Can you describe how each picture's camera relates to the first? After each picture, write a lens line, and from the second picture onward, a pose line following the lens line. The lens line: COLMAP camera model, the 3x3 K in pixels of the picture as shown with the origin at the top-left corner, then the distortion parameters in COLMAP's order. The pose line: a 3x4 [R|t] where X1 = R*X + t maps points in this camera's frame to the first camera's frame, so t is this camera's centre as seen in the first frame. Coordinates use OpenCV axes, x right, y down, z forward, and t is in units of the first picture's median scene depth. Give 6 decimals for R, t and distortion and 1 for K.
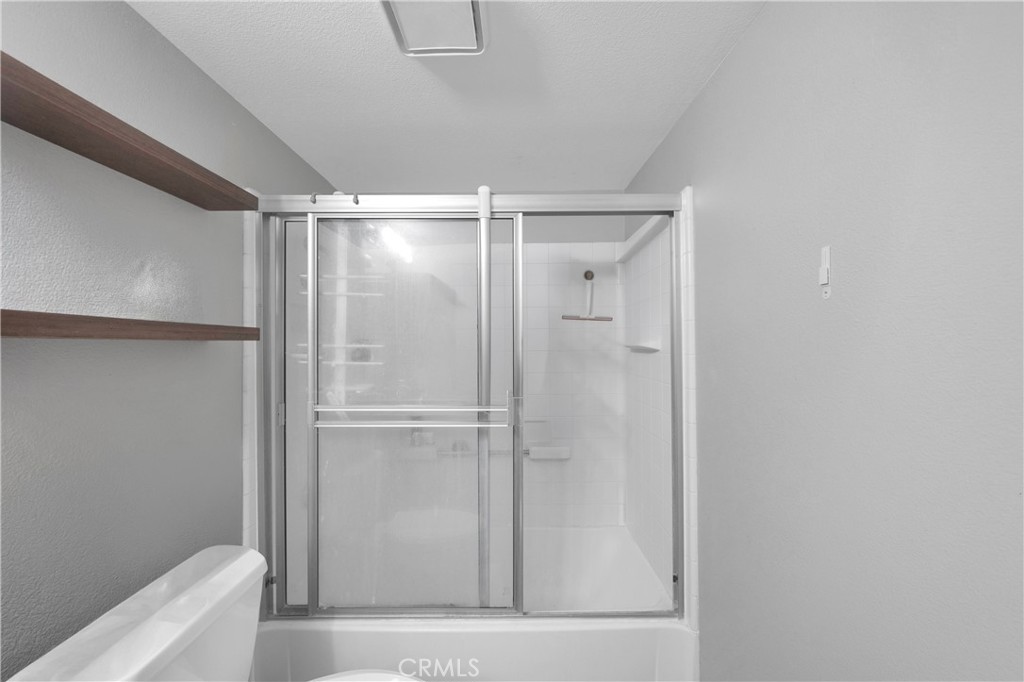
lens RADIAL K [[375.3, 0, 513.9], [0, 375.3, 337.8], [0, 0, 1]] dist [0.001089, 0.000027]
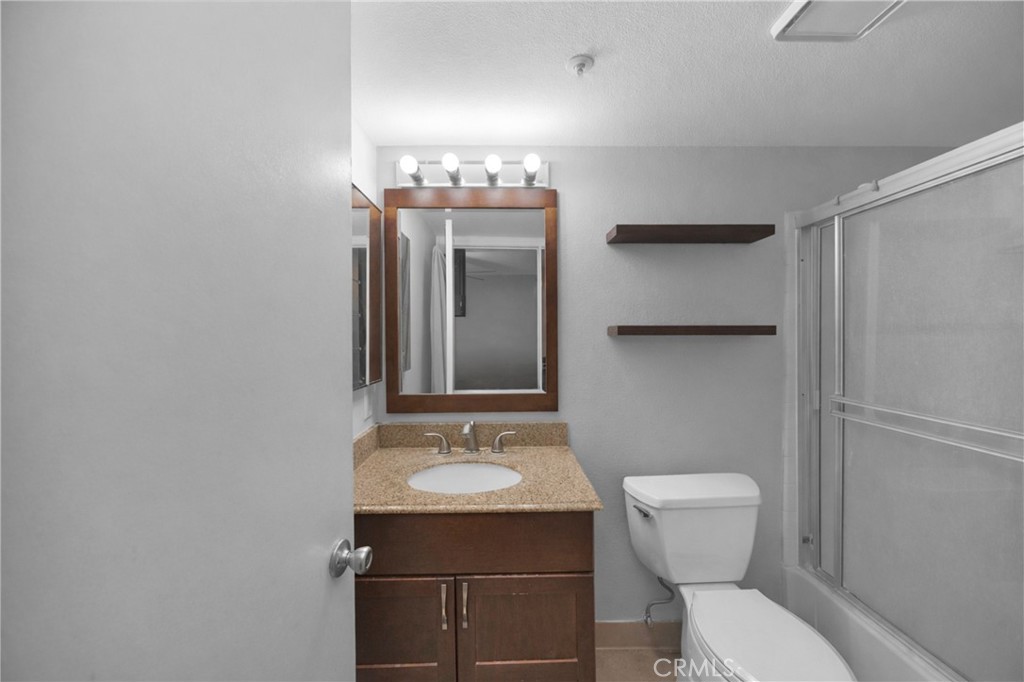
lens RADIAL K [[375.3, 0, 513.9], [0, 375.3, 337.8], [0, 0, 1]] dist [0.001089, 0.000027]
pose [[0.015683, 0.014229, -0.999776, 0.508851], [0.019542, 0.999703, 0.014535, -0.019555], [0.999686, -0.019766, 0.015401, 0.066399]]
